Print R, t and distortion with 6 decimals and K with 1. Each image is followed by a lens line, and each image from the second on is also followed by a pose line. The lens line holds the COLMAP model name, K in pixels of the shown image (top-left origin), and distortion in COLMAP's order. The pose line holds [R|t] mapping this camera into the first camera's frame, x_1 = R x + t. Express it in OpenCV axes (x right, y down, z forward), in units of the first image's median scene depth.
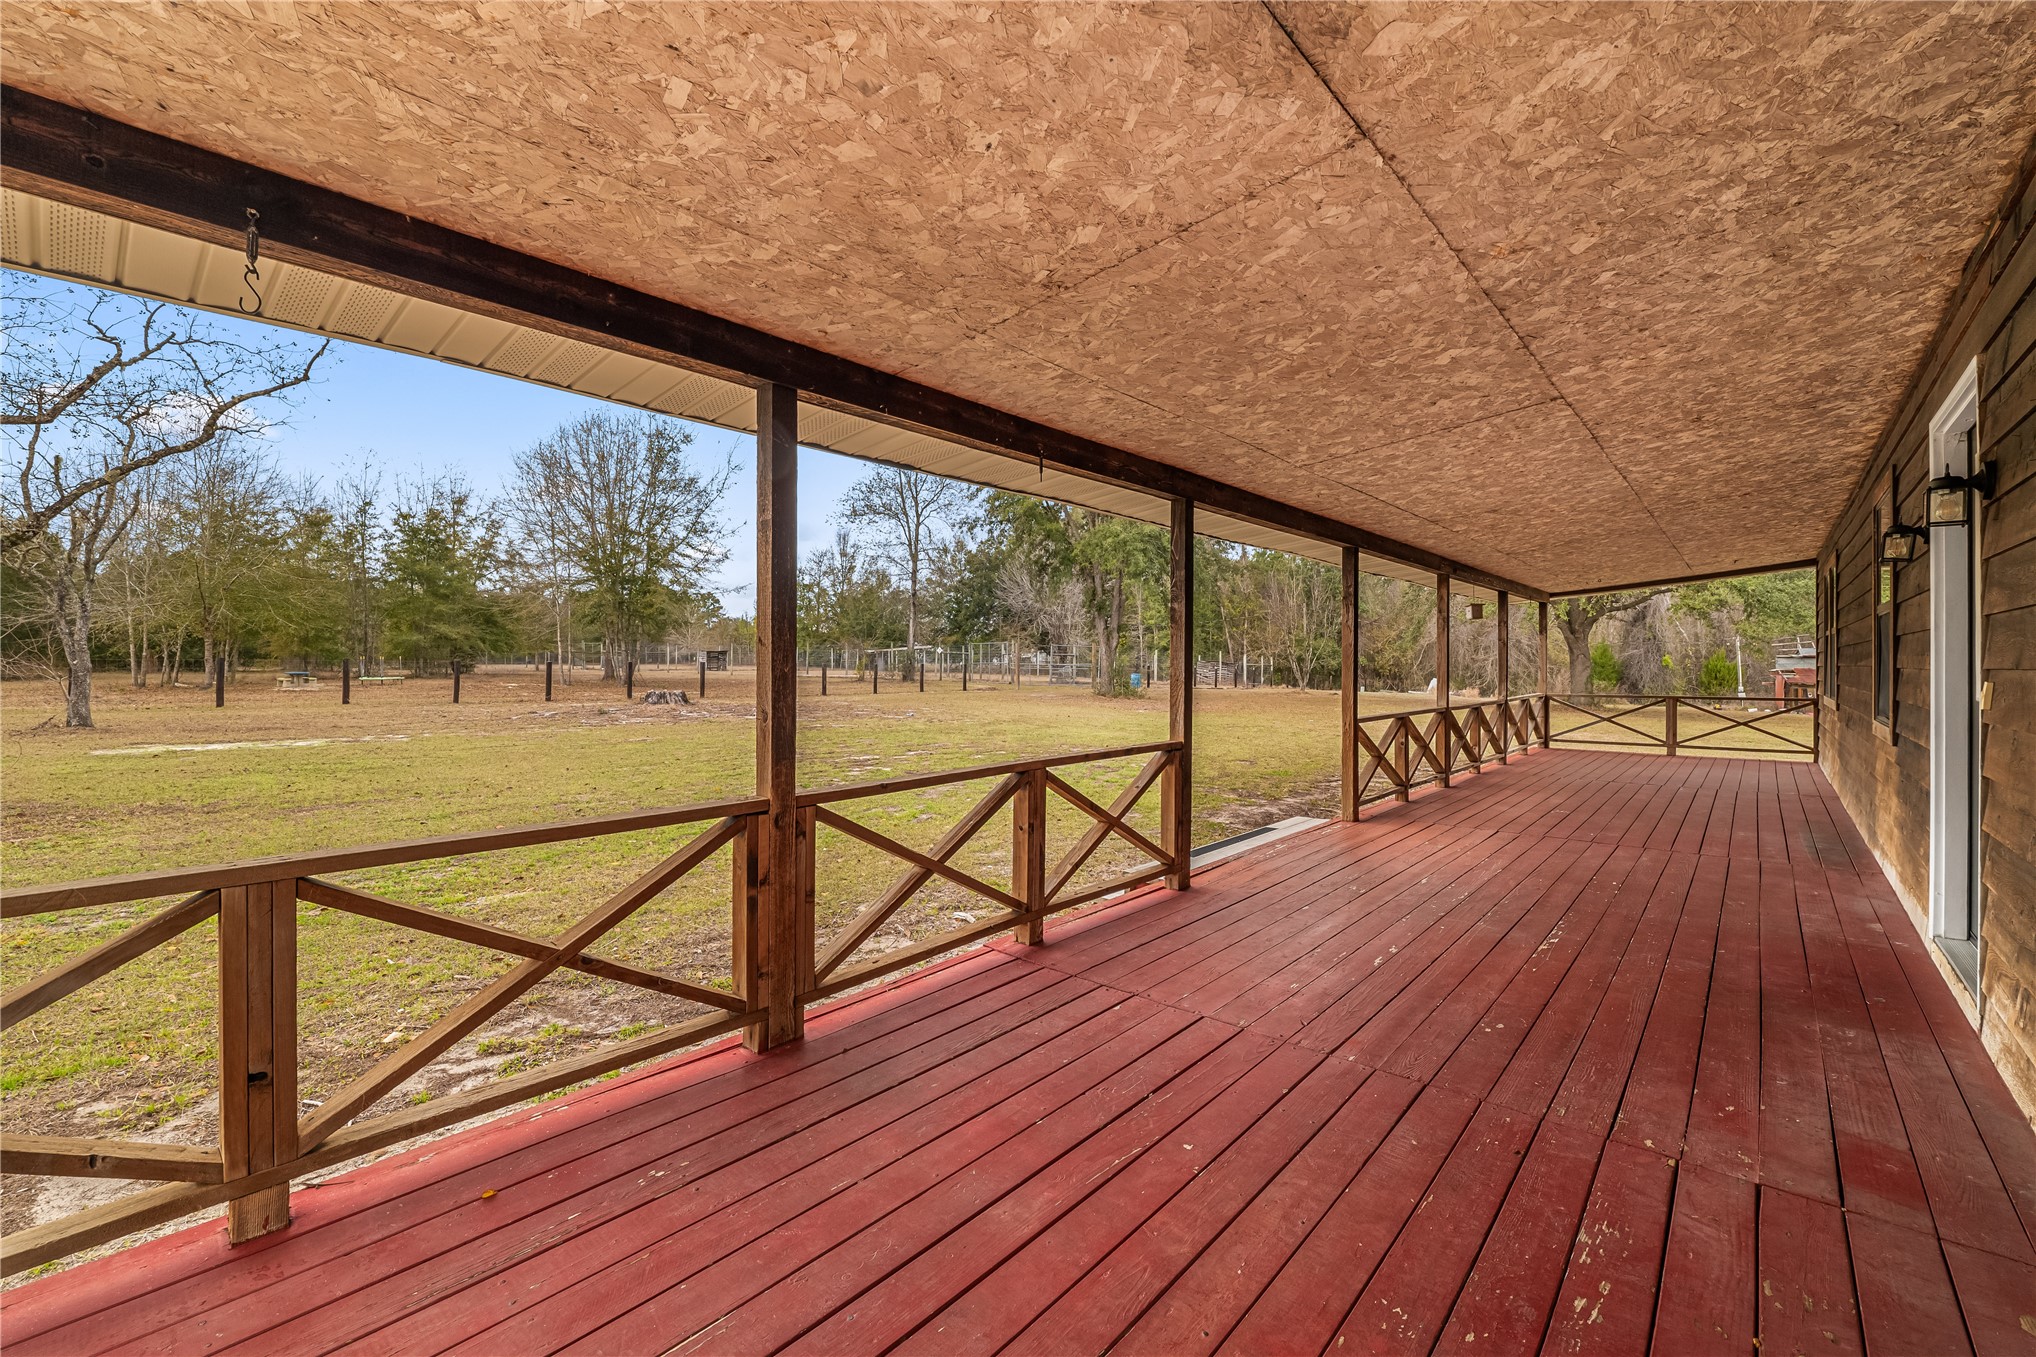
lens RADIAL K [[866.4, 0, 1009.0], [0, 866.4, 678.4], [0, 0, 1]] dist [0.001361, 0.000025]
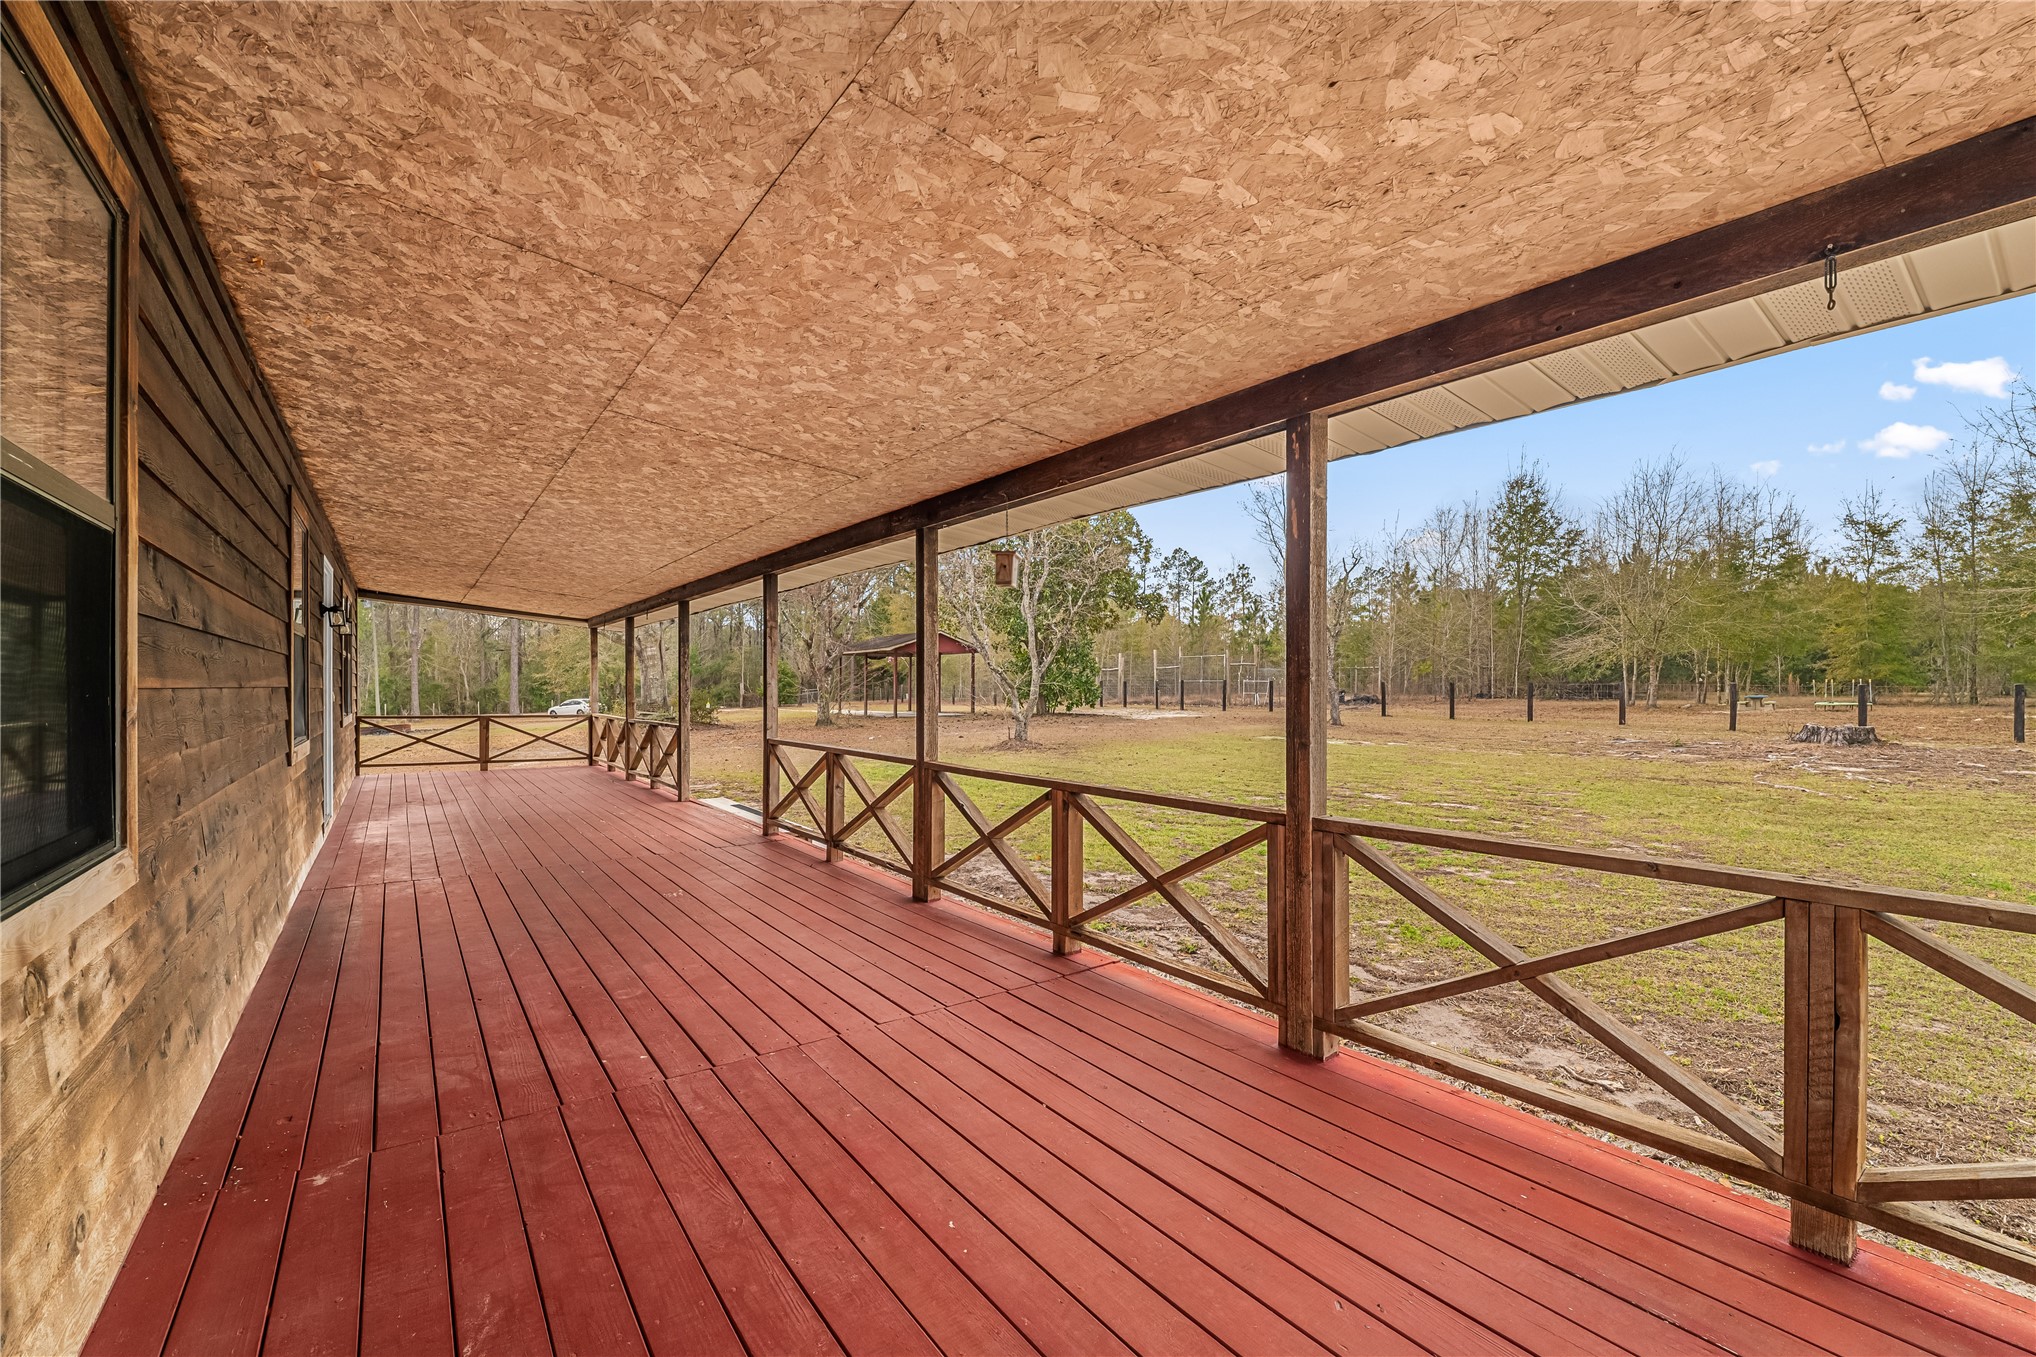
lens RADIAL K [[839.8, 0, 1013.0], [0, 839.8, 696.0], [0, 0, 1]] dist [-0.016024, -0.000262]
pose [[-0.202093, 0.014913, -0.979253, 0.573632], [-0.016975, 0.999681, 0.018727, -0.013451], [0.979219, 0.020407, -0.201776, 0.640160]]
